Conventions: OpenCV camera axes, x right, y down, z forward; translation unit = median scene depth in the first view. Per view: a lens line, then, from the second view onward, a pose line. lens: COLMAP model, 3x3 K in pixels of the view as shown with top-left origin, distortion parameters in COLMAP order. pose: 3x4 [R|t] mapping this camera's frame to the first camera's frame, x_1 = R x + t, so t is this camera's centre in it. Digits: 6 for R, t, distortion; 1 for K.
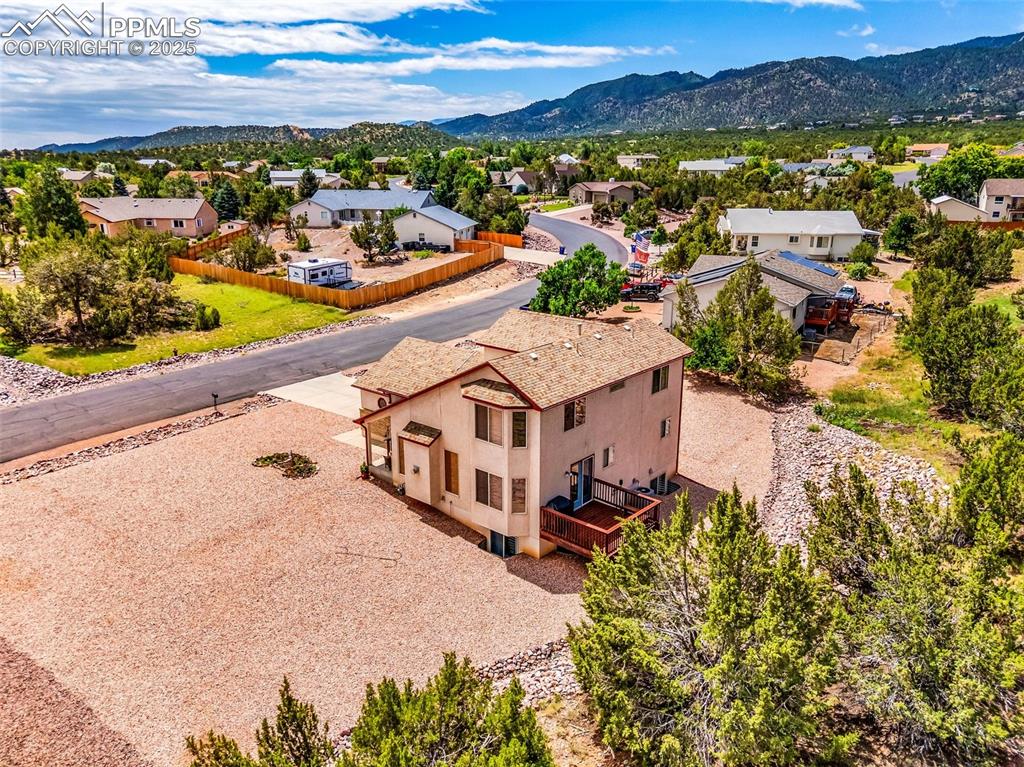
lens RADIAL K [[758.7, 0, 506.6], [0, 758.7, 382.7], [0, 0, 1]] dist [0.071526, -0.058662]
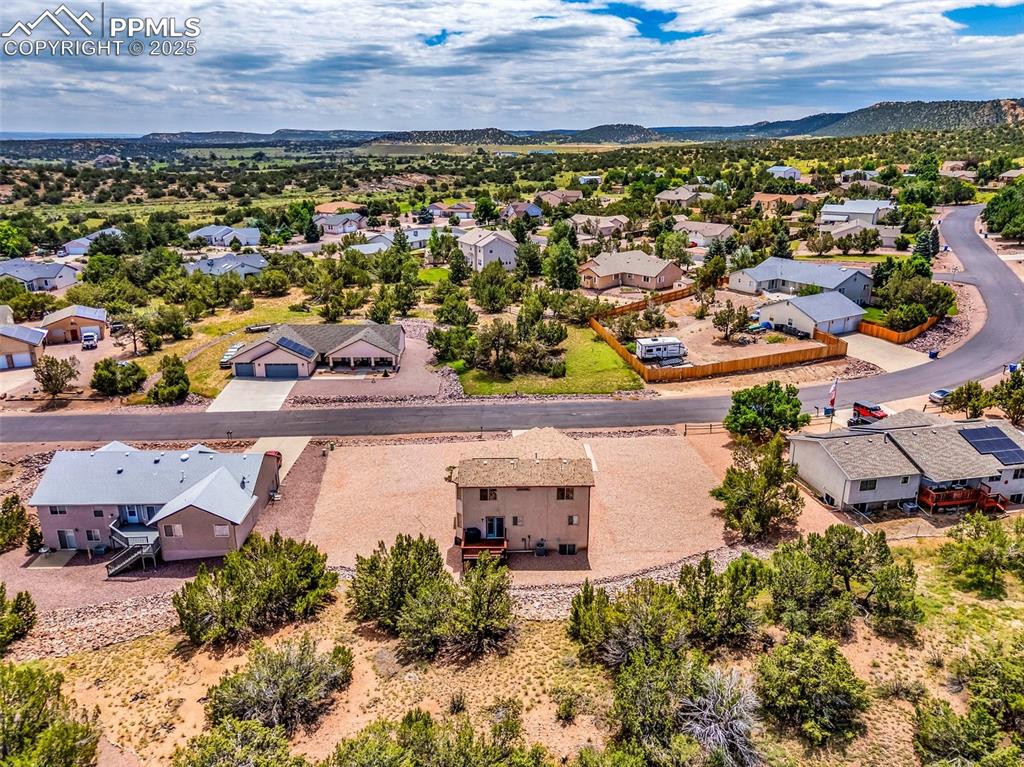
lens RADIAL K [[758.7, 0, 506.6], [0, 758.7, 382.7], [0, 0, 1]] dist [0.071526, -0.058662]
pose [[0.675199, 0.228827, -0.701245, 0.487103], [-0.203139, 0.971588, 0.121450, -0.168134], [0.709113, 0.060447, 0.702499, -0.156807]]
